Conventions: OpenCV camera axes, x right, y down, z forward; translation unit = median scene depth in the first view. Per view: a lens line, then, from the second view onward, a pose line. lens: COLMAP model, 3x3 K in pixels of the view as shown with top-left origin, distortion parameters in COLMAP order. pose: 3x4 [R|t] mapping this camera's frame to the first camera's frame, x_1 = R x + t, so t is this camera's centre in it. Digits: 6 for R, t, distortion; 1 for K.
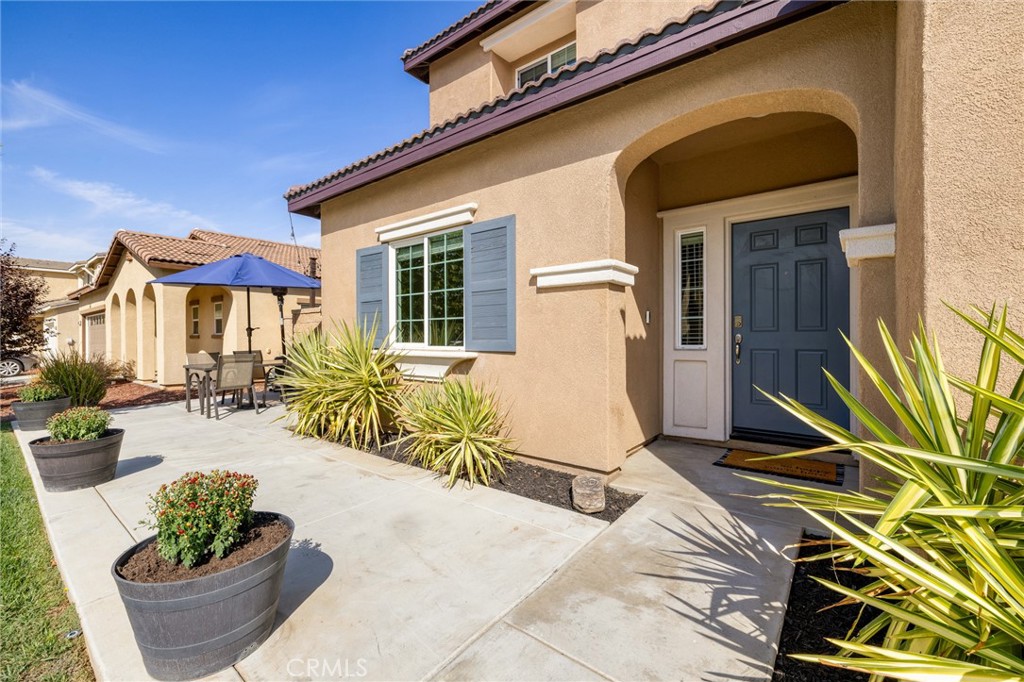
lens RADIAL K [[427.0, 0, 503.0], [0, 427.0, 339.6], [0, 0, 1]] dist [-0.016335, 0.000097]
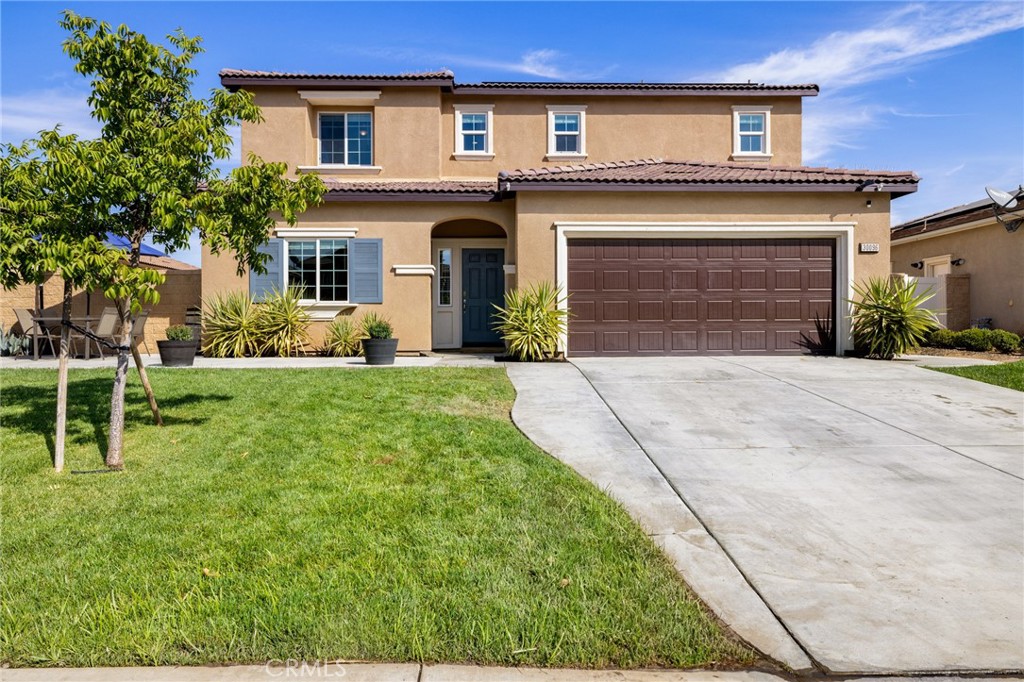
lens RADIAL K [[650.5, 0, 512.0], [0, 650.5, 341.0], [0, 0, 1]] dist [-0.003086, -0.001335]
pose [[0.762032, -0.003980, 0.647527, -1.440593], [0.005244, 0.999986, -0.000025, 0.202928], [-0.647518, 0.003415, 0.762042, -1.722003]]
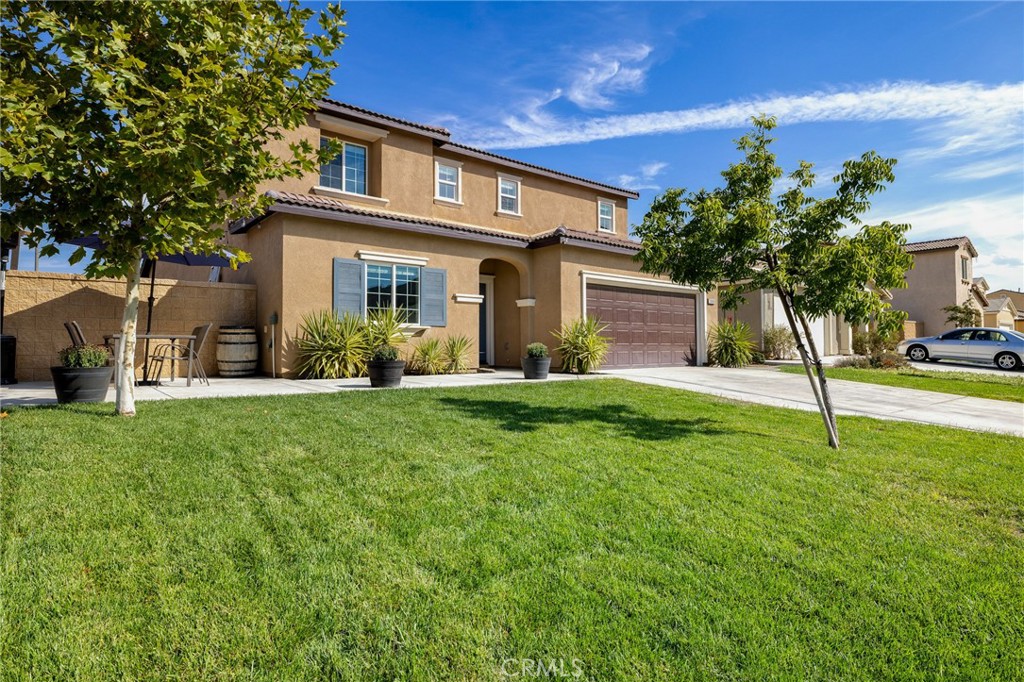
lens RADIAL K [[569.8, 0, 510.4], [0, 569.8, 335.1], [0, 0, 1]] dist [-0.001207, -0.000387]
pose [[0.197015, 0.033654, 0.979823, -2.767081], [0.014926, 0.999192, -0.037320, 0.185538], [-0.980287, 0.021978, 0.196353, 0.016830]]
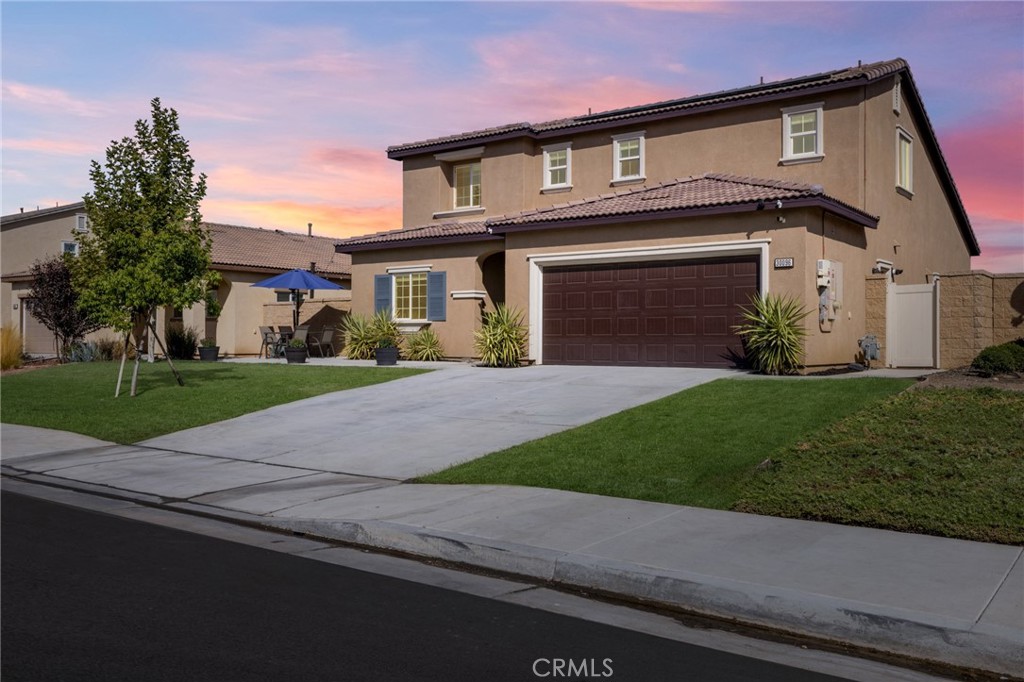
lens RADIAL K [[874.2, 0, 511.8], [0, 874.2, 341.2], [0, 0, 1]] dist [0.004861, 0.007727]
pose [[0.999015, 0.011013, 0.042982, 0.196182], [-0.010589, 0.999893, -0.010082, 0.198399], [-0.043089, 0.009617, 0.999025, -4.294488]]
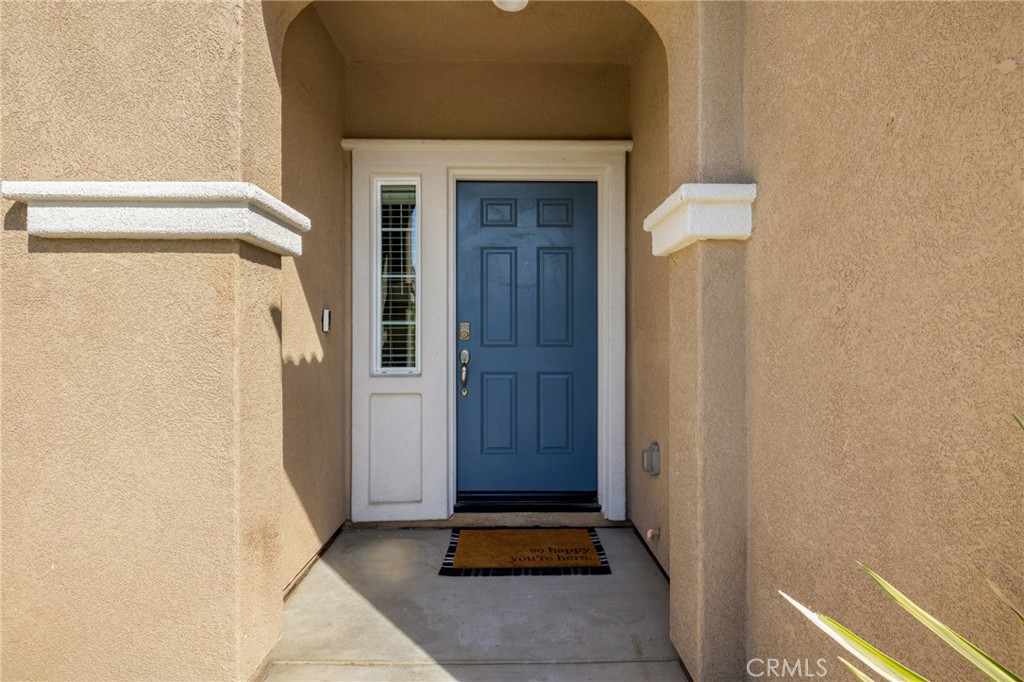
lens RADIAL K [[515.6, 0, 512.8], [0, 515.6, 341.6], [0, 0, 1]] dist [-0.002053, 0.000333]
pose [[0.769956, 0.000262, 0.638097, 0.102427], [-0.000913, 0.999999, 0.000691, -0.026874], [-0.638096, -0.001114, 0.769956, 0.340272]]
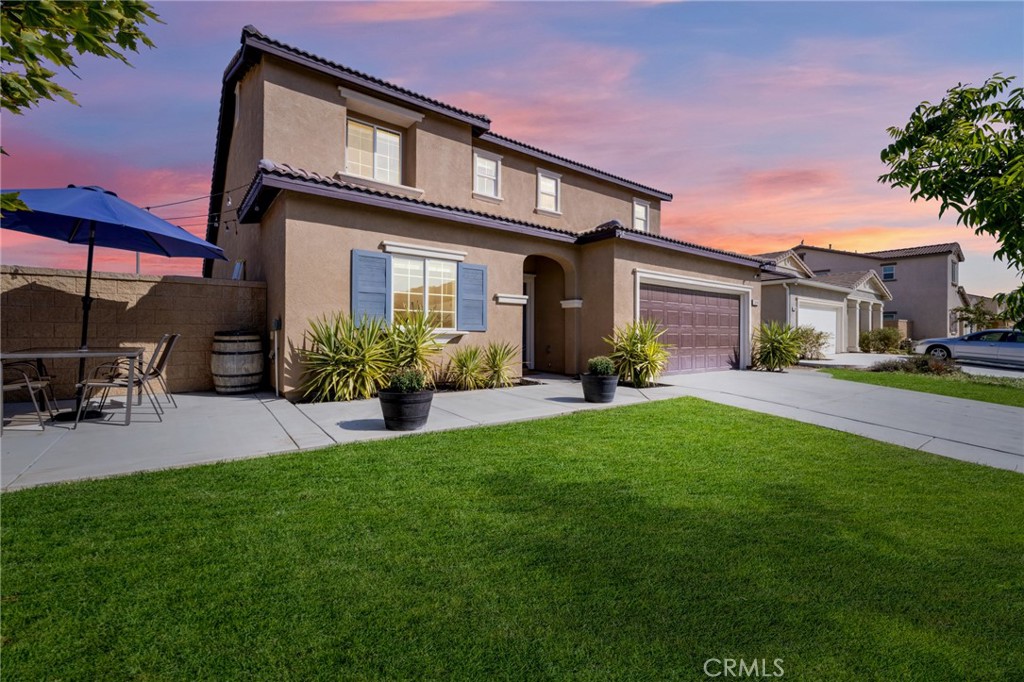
lens RADIAL K [[434.5, 0, 507.4], [0, 434.5, 337.0], [0, 0, 1]] dist [0.001090, -0.000141]
pose [[0.240902, 0.006256, 0.970529, -1.842209], [0.003744, 0.999966, -0.007375, 0.067819], [-0.970542, 0.005410, 0.240871, 0.350688]]
